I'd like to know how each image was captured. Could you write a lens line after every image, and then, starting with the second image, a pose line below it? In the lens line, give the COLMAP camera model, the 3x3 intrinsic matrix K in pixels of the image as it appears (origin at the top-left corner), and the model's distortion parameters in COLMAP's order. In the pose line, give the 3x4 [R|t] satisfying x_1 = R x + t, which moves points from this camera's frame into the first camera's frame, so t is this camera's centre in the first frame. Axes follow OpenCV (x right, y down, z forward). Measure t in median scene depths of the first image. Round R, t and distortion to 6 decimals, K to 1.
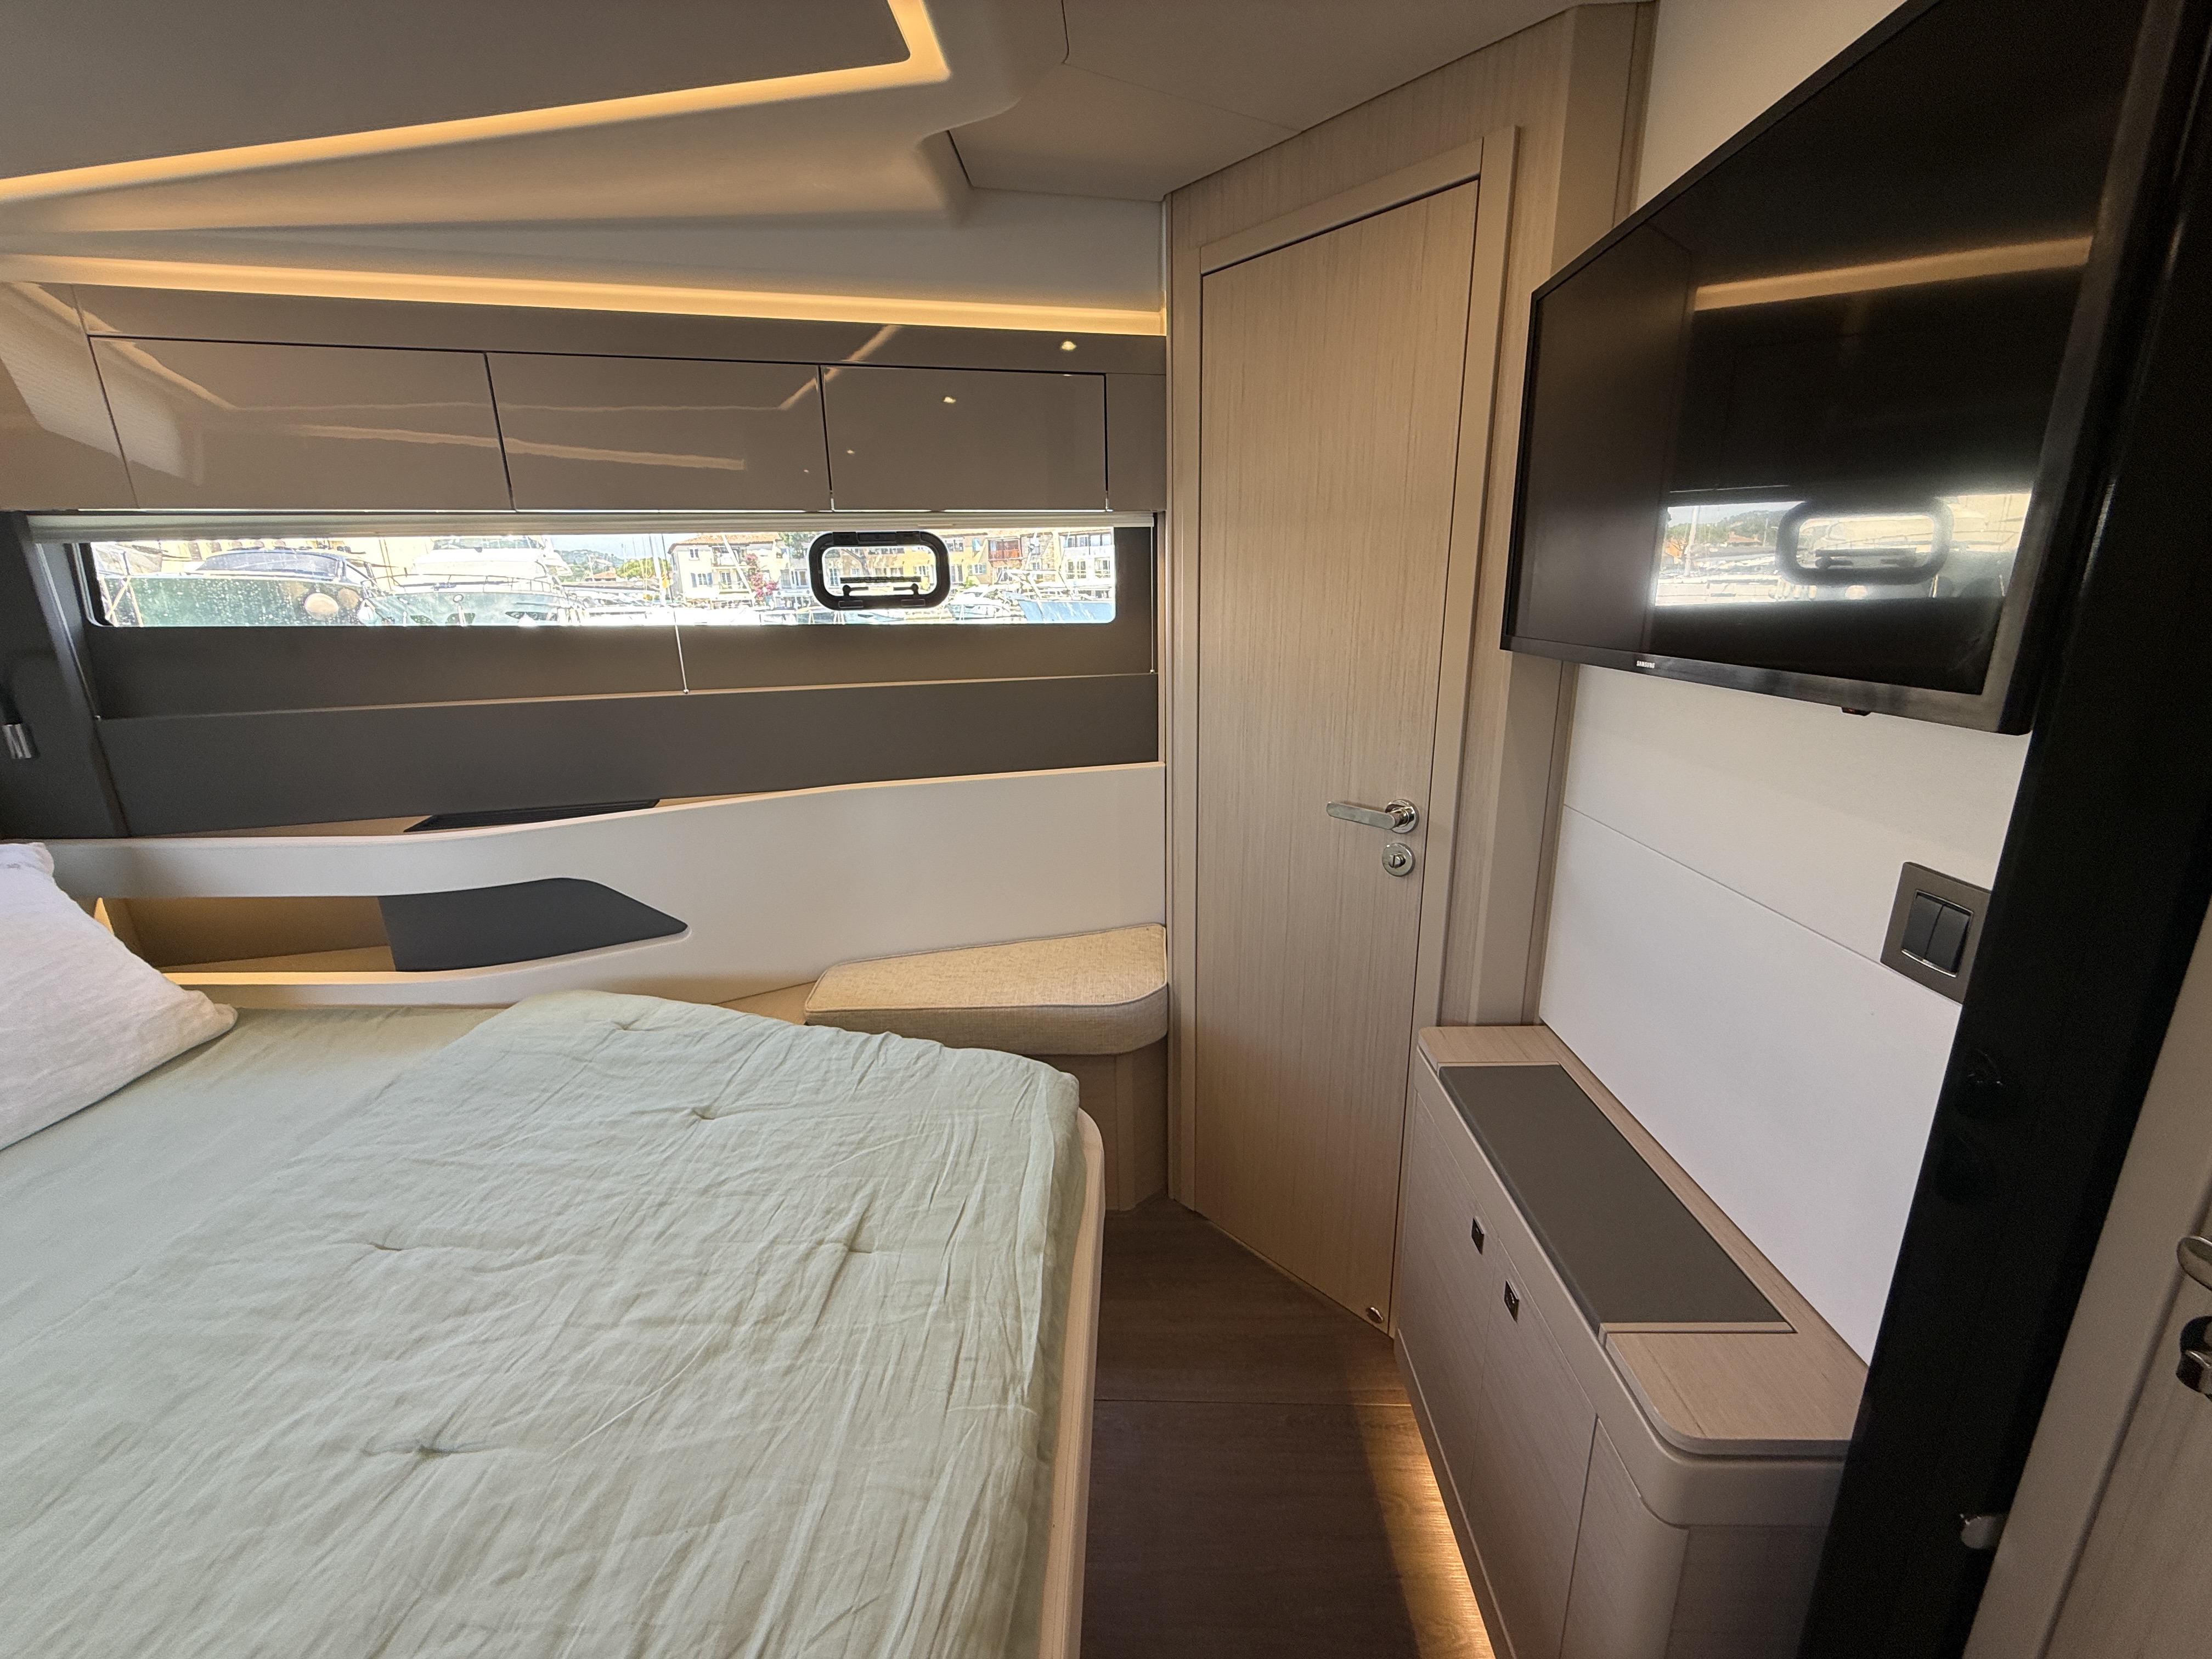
lens RADIAL K [[881.5, 0, 1096.4], [0, 881.5, 834.8], [0, 0, 1]] dist [-0.000891, 0.000303]
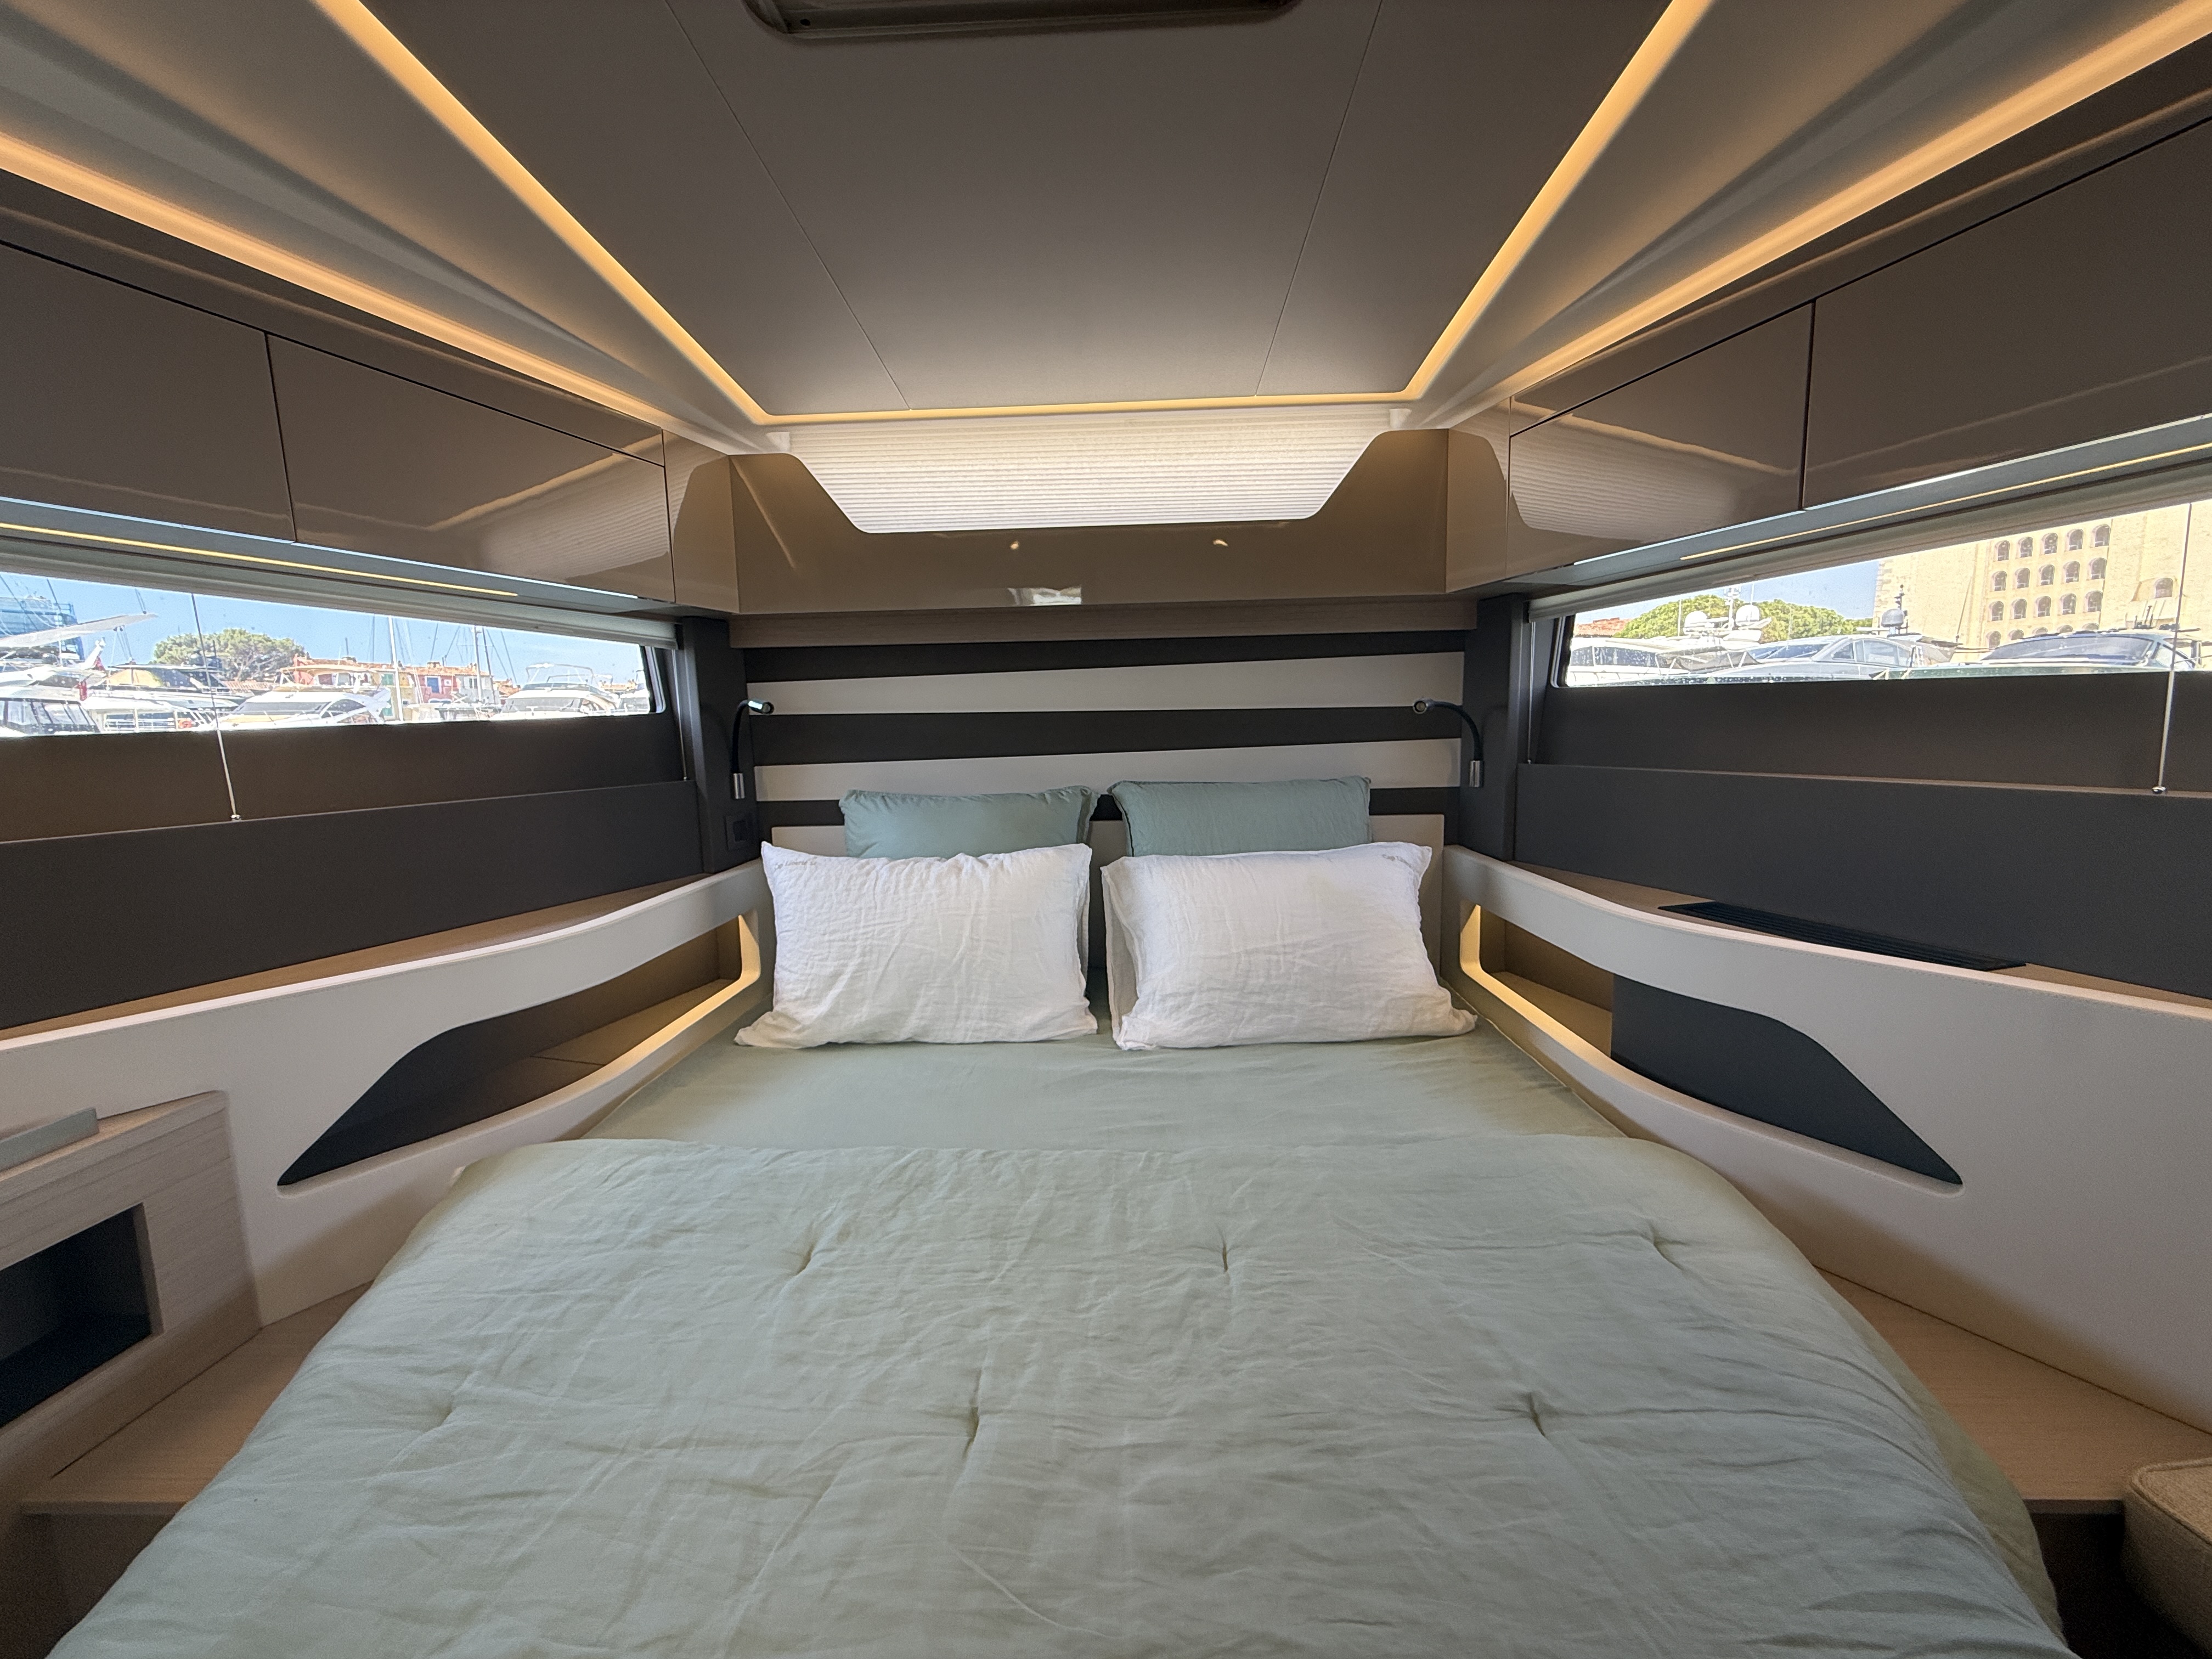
lens RADIAL K [[881.5, 0, 1096.4], [0, 881.5, 834.8], [0, 0, 1]] dist [-0.000891, 0.000303]
pose [[0.012132, 0.145323, -0.989310, 0.093151], [-0.240849, 0.960678, 0.138164, -0.075753], [0.970487, 0.236598, 0.046656, 0.485639]]
